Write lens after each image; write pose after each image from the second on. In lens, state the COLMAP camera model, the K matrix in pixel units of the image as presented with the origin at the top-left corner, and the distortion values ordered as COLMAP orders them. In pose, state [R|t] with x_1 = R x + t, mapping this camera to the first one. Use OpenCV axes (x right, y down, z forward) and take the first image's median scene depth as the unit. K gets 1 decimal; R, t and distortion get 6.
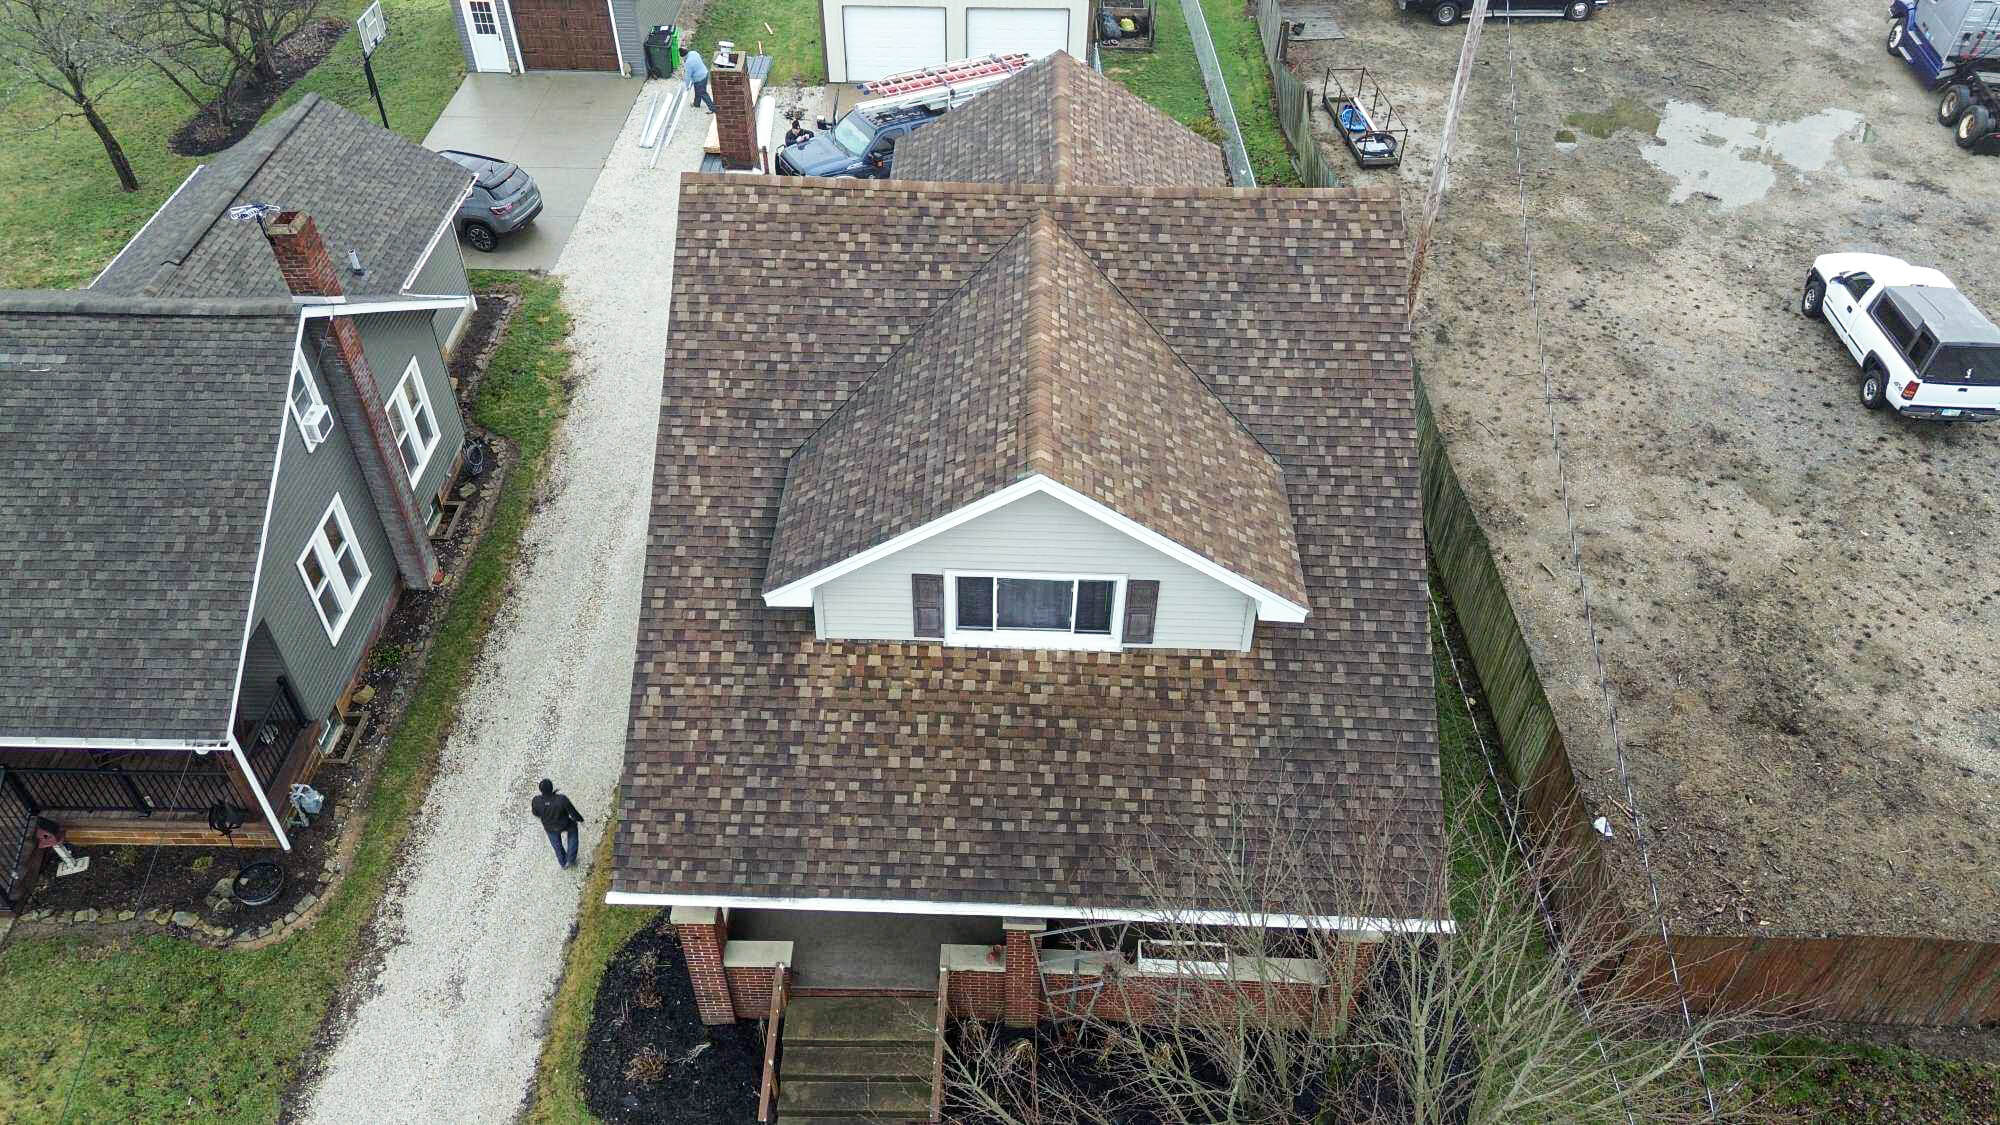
lens RADIAL K [[1446.8, 0, 970.8], [0, 1446.8, 563.3], [0, 0, 1]] dist [0.043866, -0.050170]
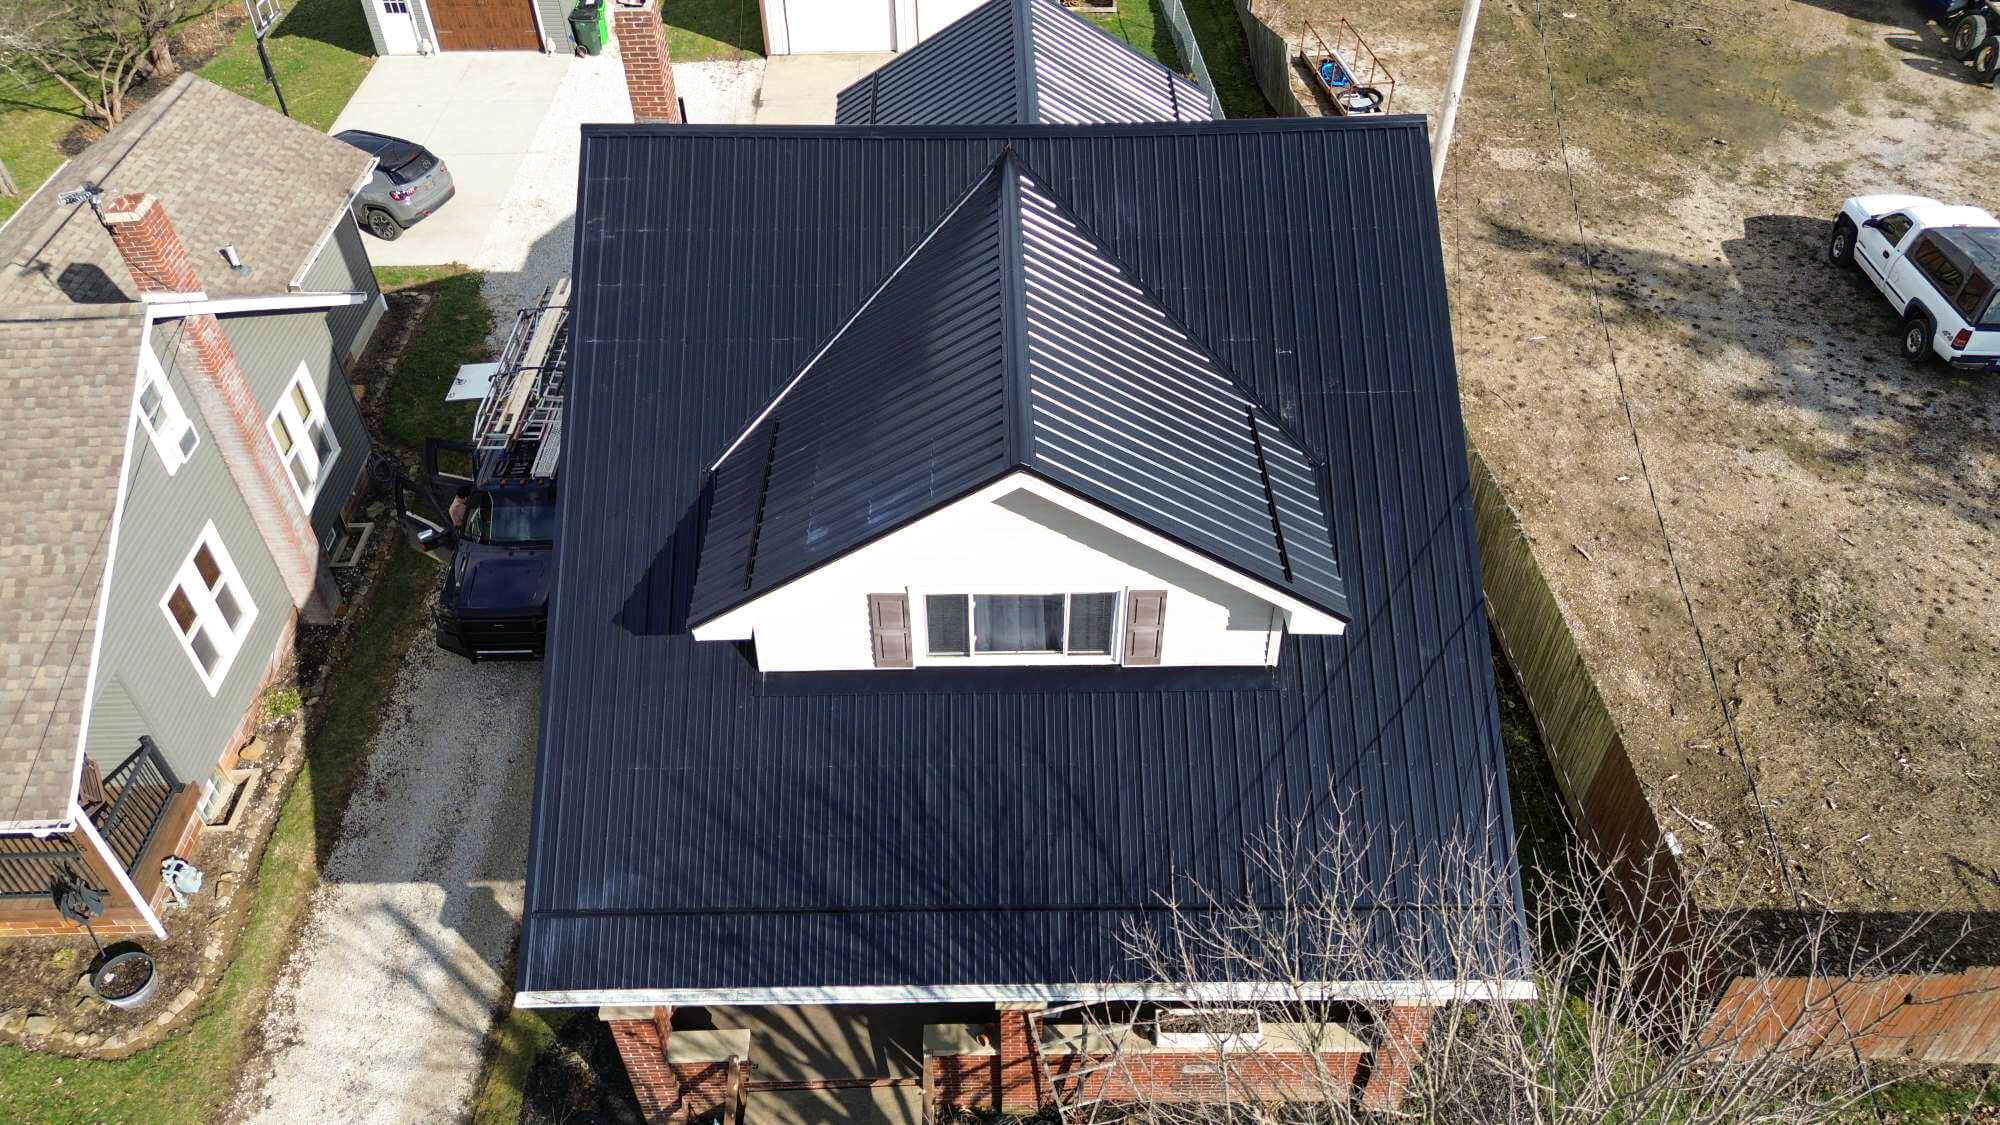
lens RADIAL K [[1446.8, 0, 970.8], [0, 1446.8, 563.3], [0, 0, 1]] dist [0.043866, -0.050170]
pose [[0.999069, -0.039379, 0.017631, 0.001897], [0.039312, 0.999218, 0.004185, -0.007220], [-0.017782, -0.003488, 0.999836, 0.106585]]
